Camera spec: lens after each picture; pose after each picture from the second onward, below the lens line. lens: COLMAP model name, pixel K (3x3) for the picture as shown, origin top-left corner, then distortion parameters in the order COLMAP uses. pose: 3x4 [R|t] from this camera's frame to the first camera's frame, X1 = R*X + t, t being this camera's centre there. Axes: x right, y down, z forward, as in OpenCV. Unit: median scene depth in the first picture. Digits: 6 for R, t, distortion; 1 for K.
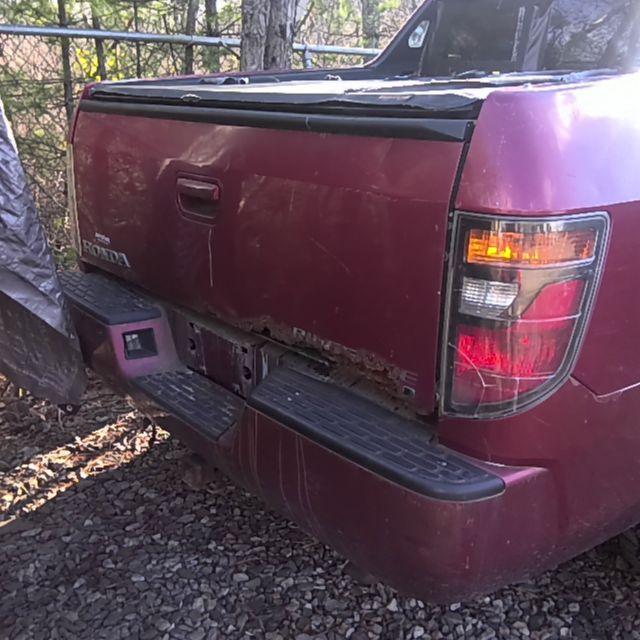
lens RADIAL K [[636.6, 0, 321.0], [0, 636.6, 326.2], [0, 0, 1]] dist [0.124641, -0.206590]
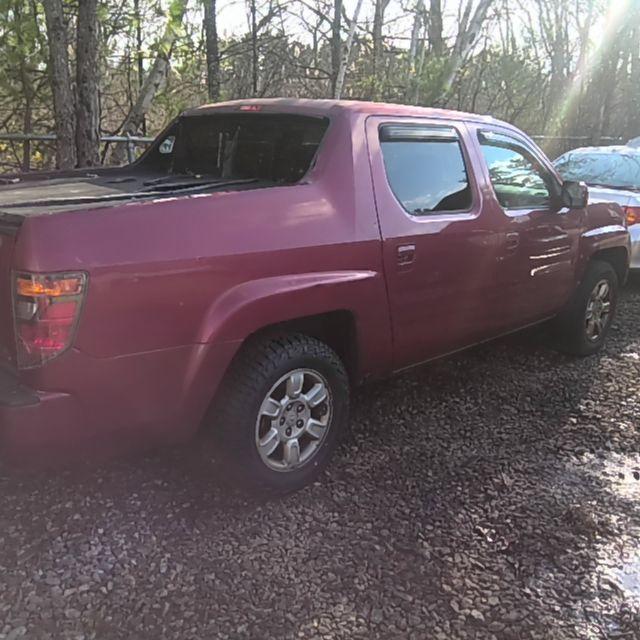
lens RADIAL K [[640.2, 0, 317.4], [0, 640.2, 317.2], [0, 0, 1]] dist [0.117231, -0.195979]
pose [[0.997914, -0.006759, 0.064208, 0.391098], [0.011855, 0.996779, -0.079315, 0.057869], [-0.063465, 0.079911, 0.994780, -0.444329]]
